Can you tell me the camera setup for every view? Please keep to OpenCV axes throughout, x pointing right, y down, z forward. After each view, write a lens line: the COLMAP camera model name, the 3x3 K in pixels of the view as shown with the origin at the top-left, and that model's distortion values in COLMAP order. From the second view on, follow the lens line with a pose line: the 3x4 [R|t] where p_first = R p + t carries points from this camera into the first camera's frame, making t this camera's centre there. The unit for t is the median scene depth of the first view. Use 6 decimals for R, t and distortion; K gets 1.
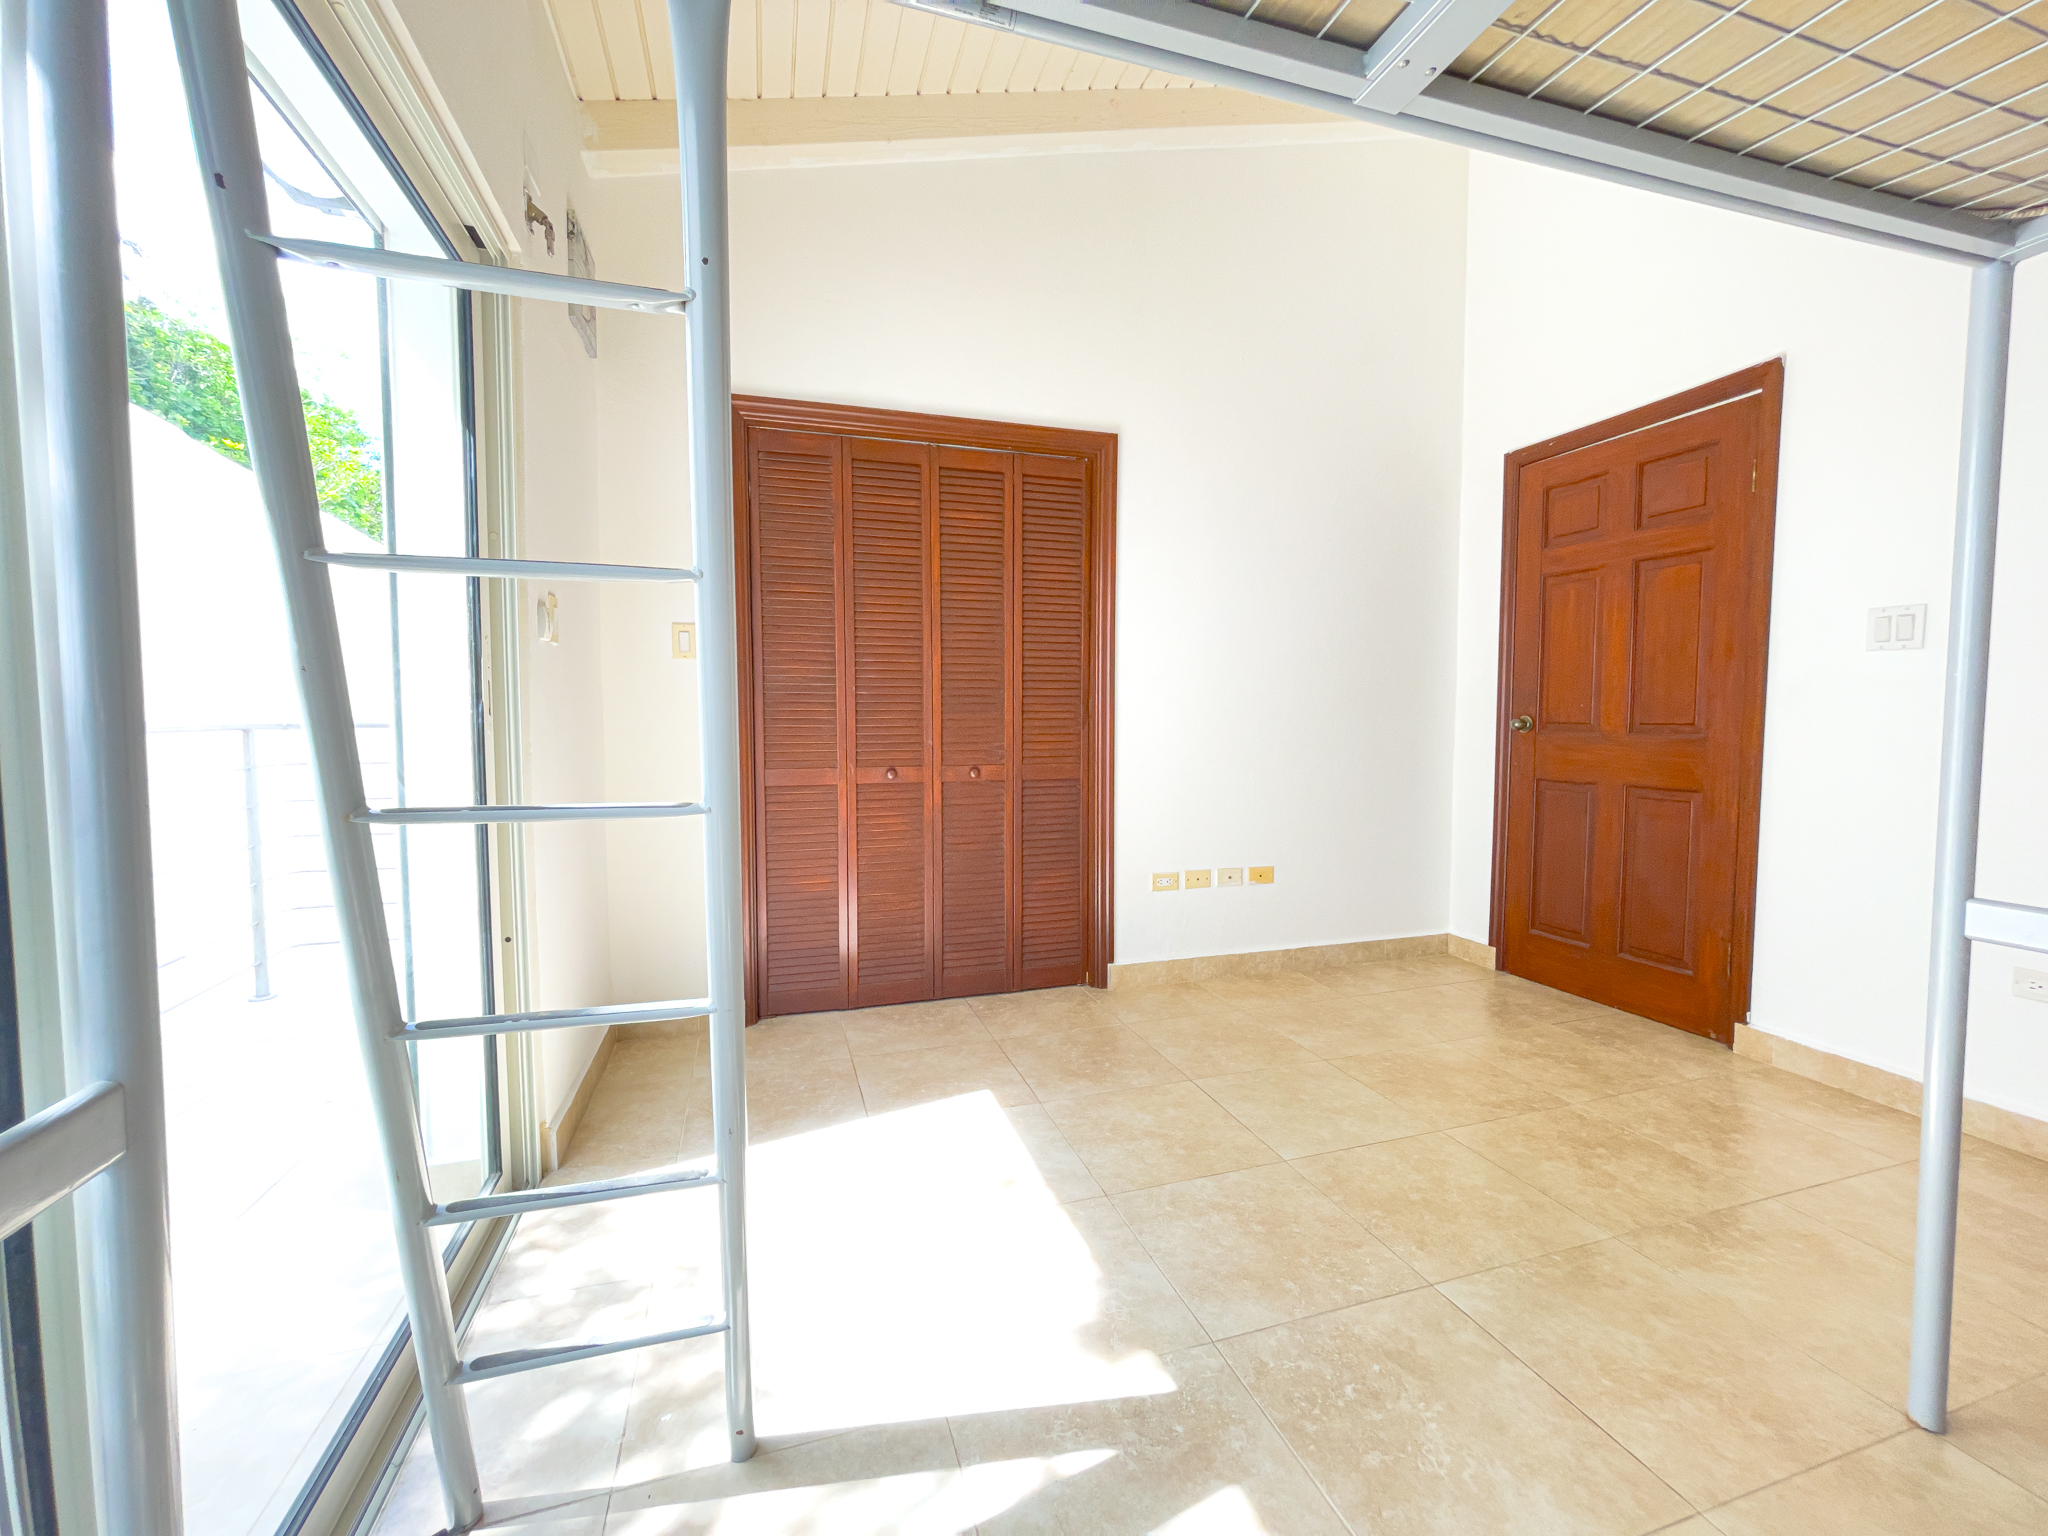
lens RADIAL K [[841.9, 0, 1024.0], [0, 841.9, 768.0], [0, 0, 1]] dist [0.003470, 0.000077]
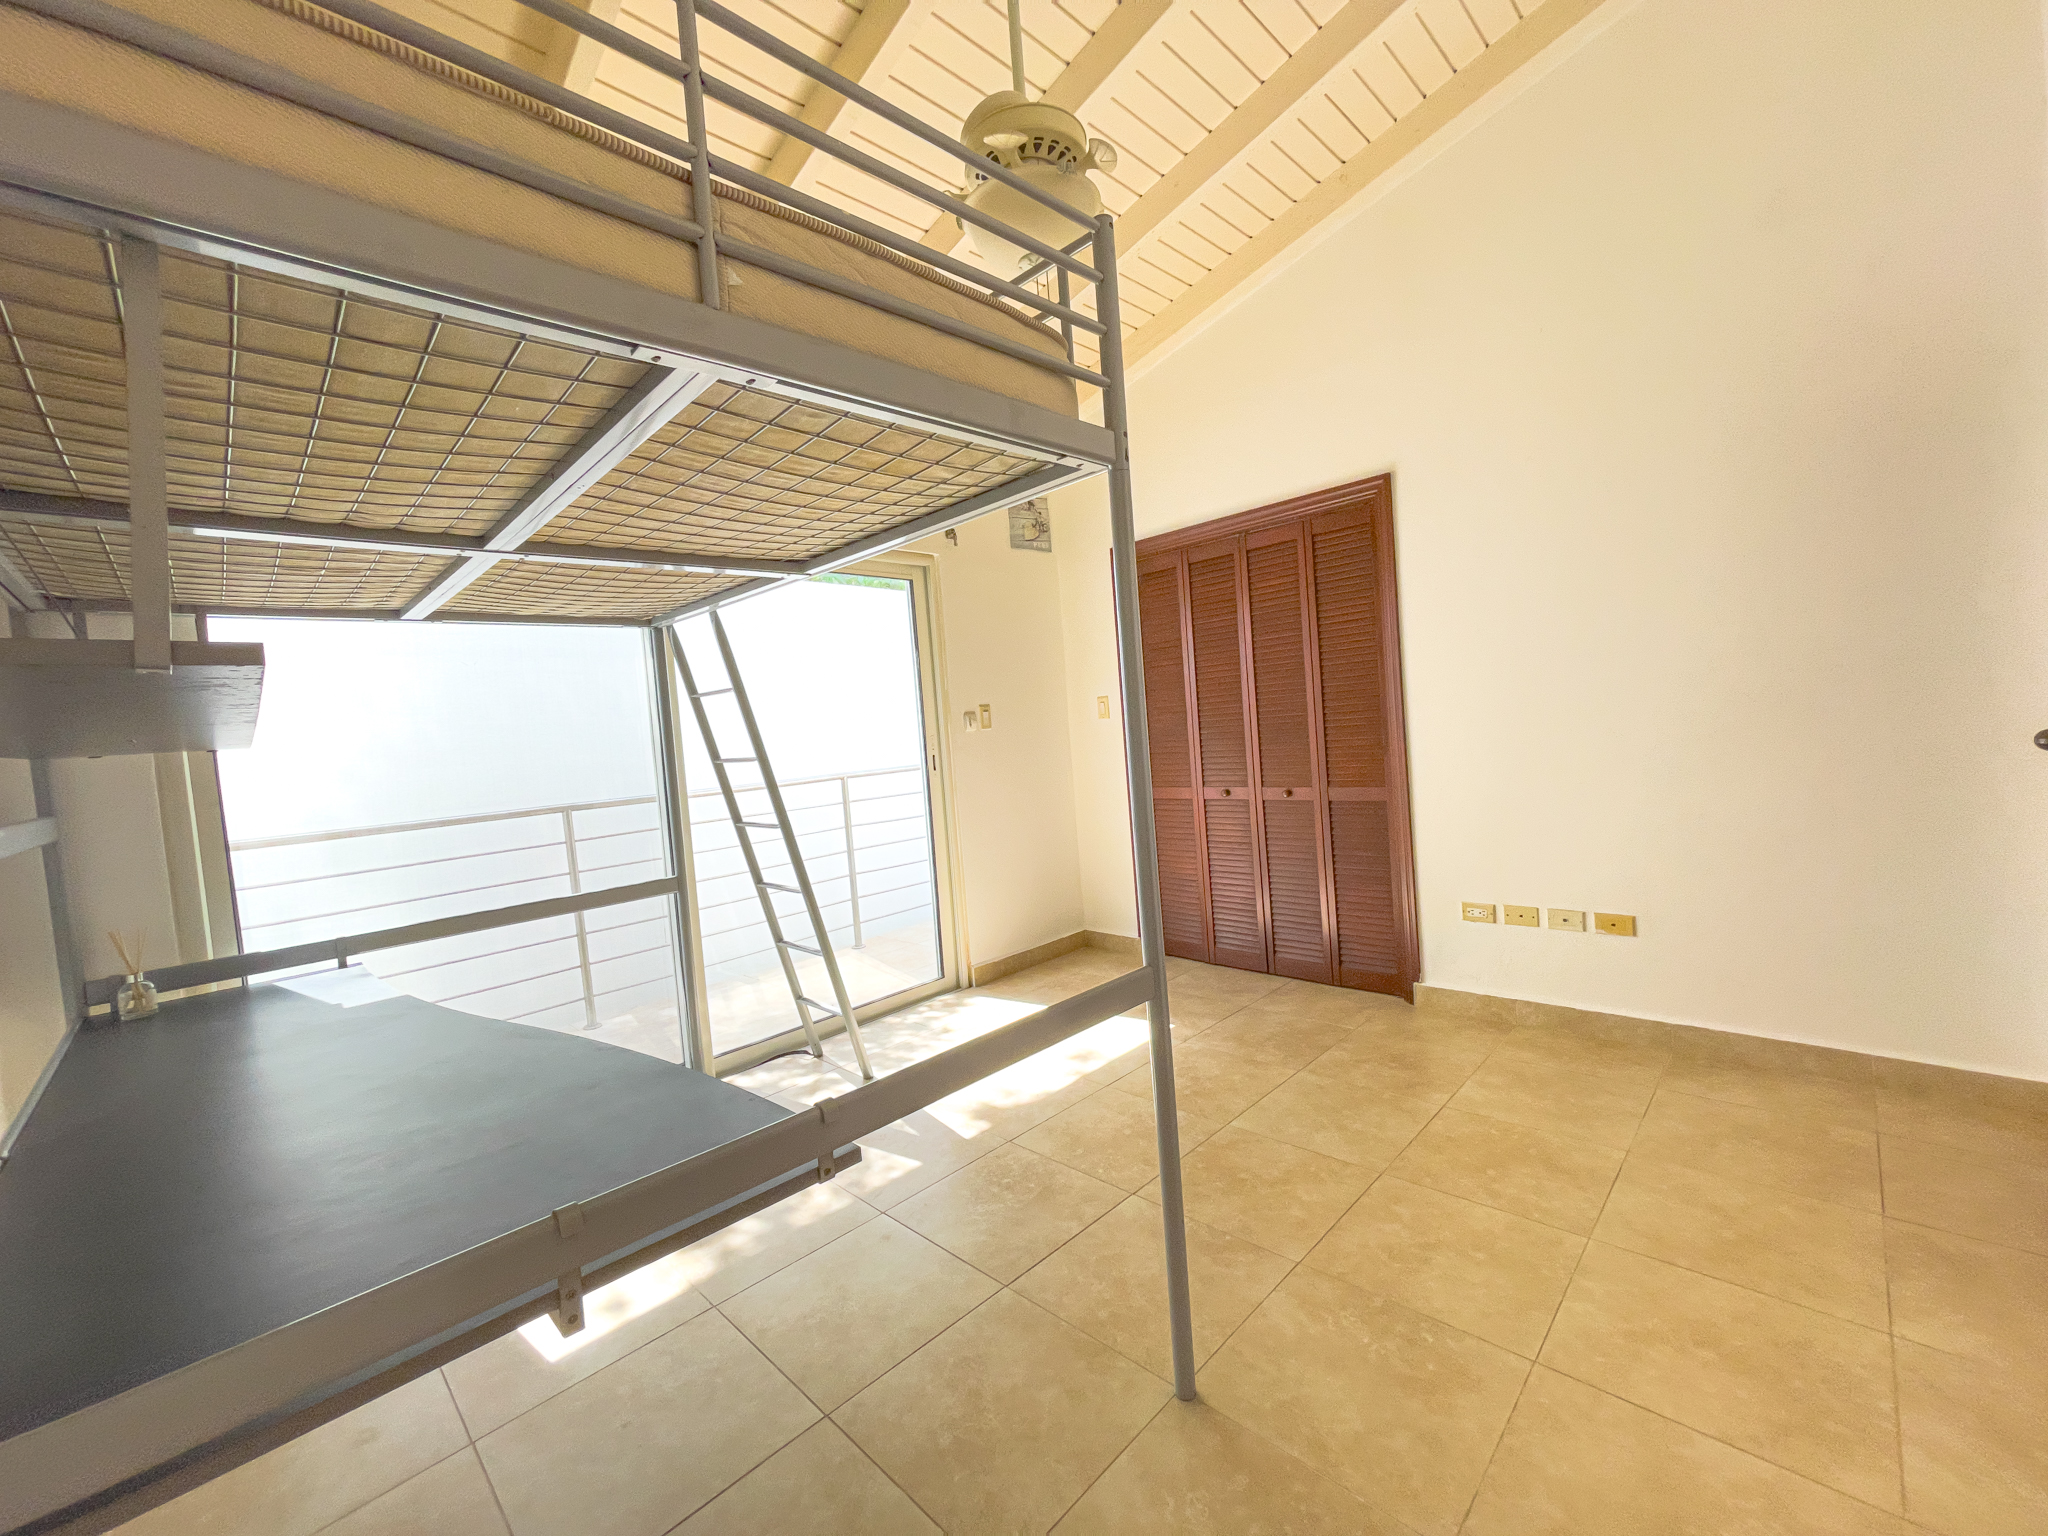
lens RADIAL K [[830.6, 0, 1024.0], [0, 830.6, 768.0], [0, 0, 1]] dist [-0.003050, -0.000002]
pose [[0.456641, 0.005826, -0.889632, 0.818469], [0.014926, 0.999788, 0.014208, -0.052431], [0.889526, -0.019767, 0.456457, 0.121484]]
